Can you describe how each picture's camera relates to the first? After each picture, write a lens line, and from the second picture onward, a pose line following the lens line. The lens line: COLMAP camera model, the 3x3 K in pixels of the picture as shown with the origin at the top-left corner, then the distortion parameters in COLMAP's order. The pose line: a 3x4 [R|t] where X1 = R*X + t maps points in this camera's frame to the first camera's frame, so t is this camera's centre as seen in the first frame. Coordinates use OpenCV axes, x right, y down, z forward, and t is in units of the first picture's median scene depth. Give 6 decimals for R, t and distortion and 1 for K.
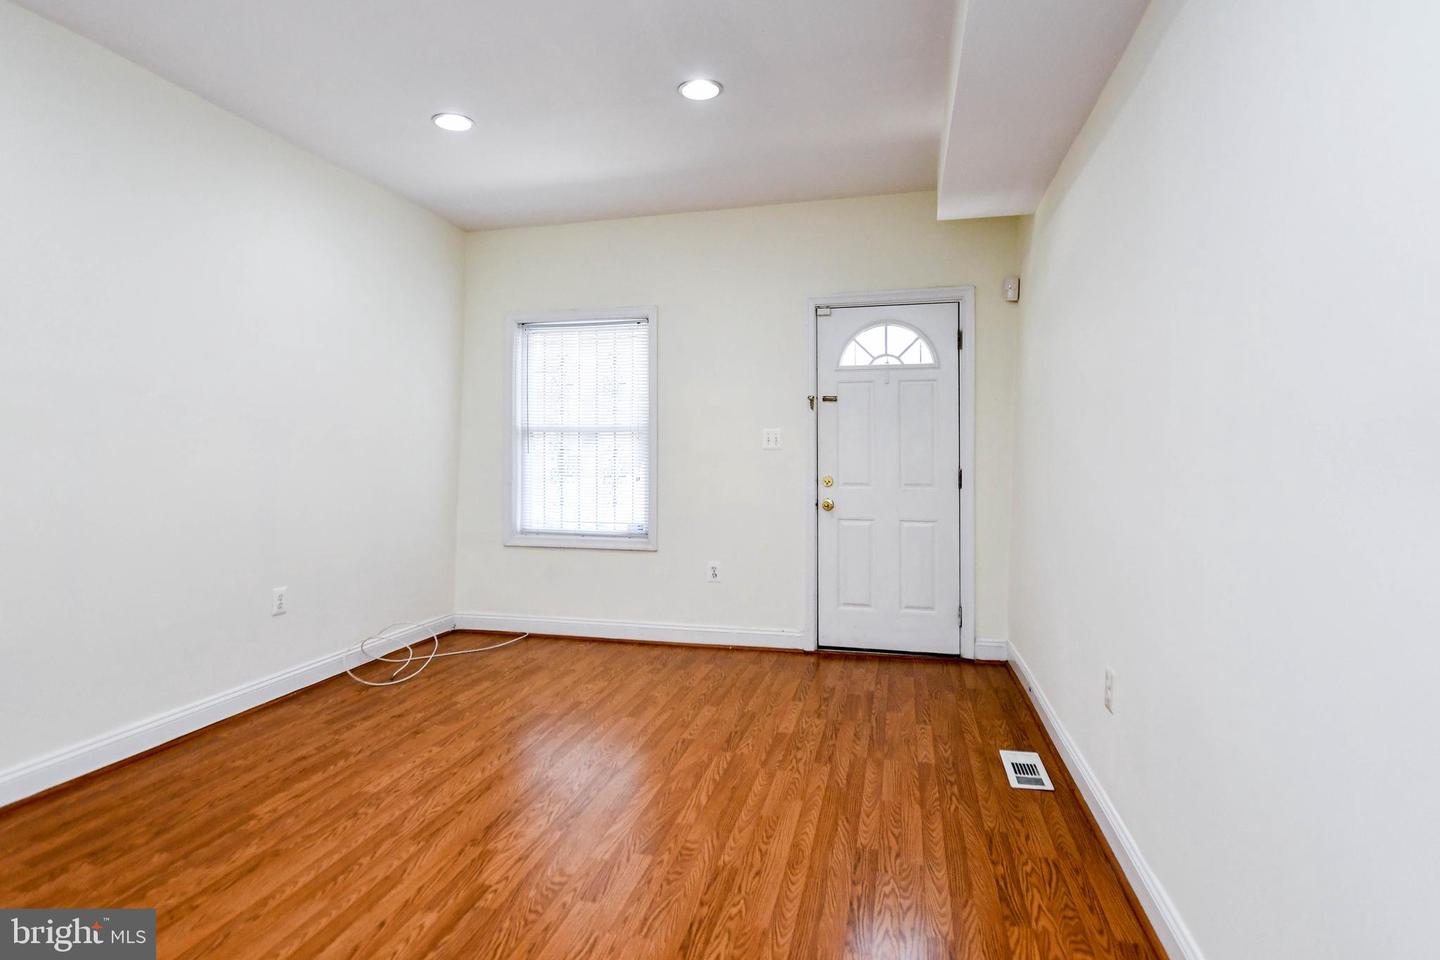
lens RADIAL K [[780.5, 0, 715.8], [0, 780.5, 452.2], [0, 0, 1]] dist [0.004710, 0.000987]
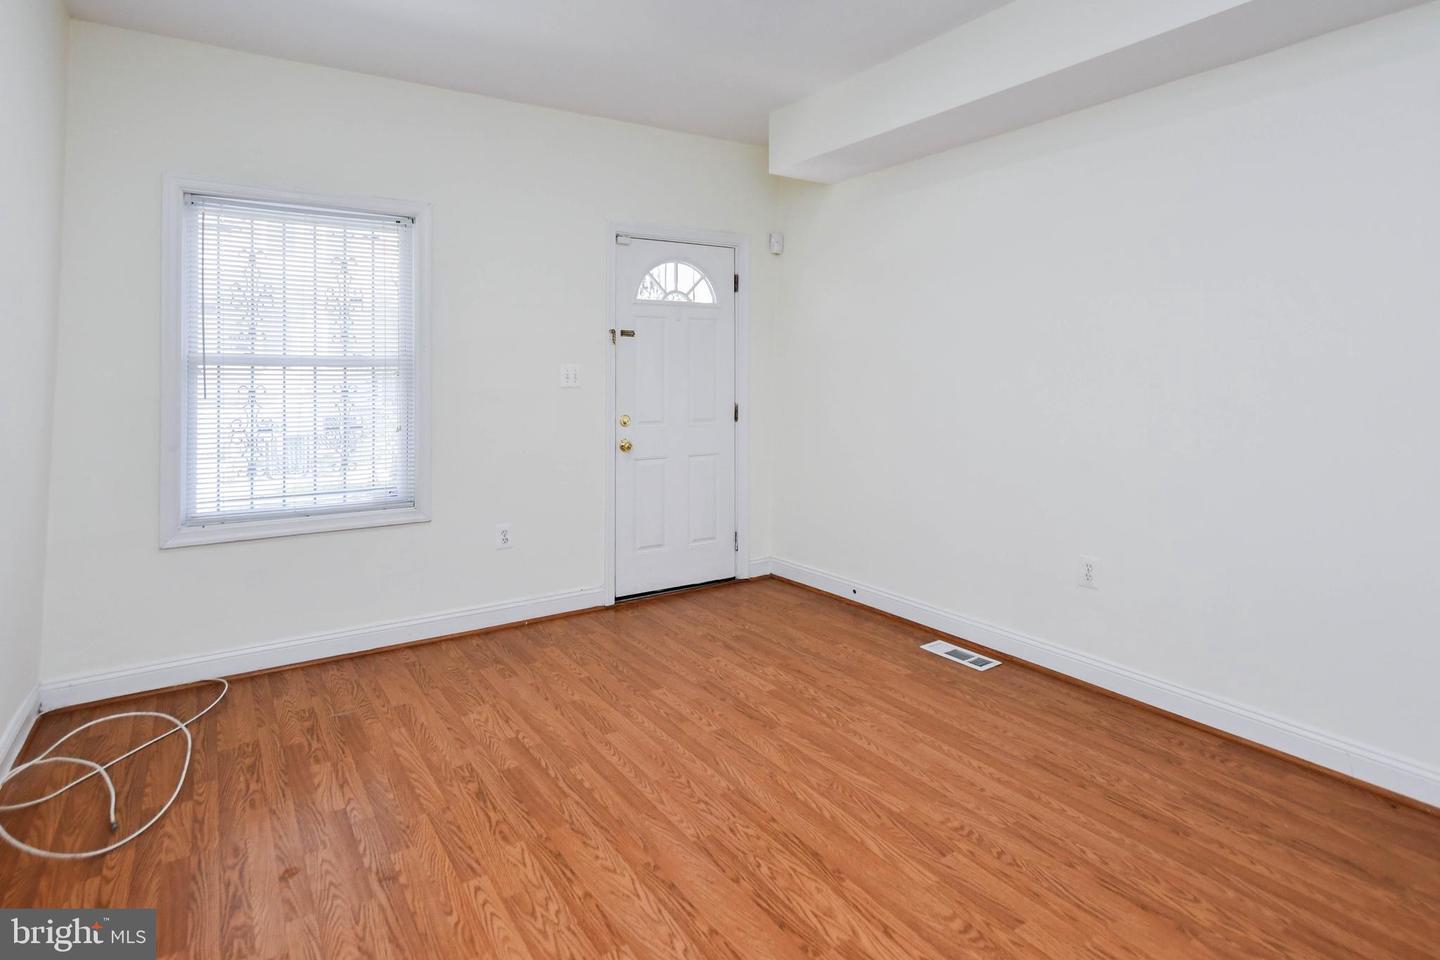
lens RADIAL K [[761.5, 0, 718.7], [0, 761.5, 373.3], [0, 0, 1]] dist [0.010077, 0.000890]
pose [[0.679422, -0.001735, 0.733745, -0.464150], [0.000107, 0.999997, 0.002266, -0.022252], [-0.733747, -0.001461, 0.679421, 0.299455]]
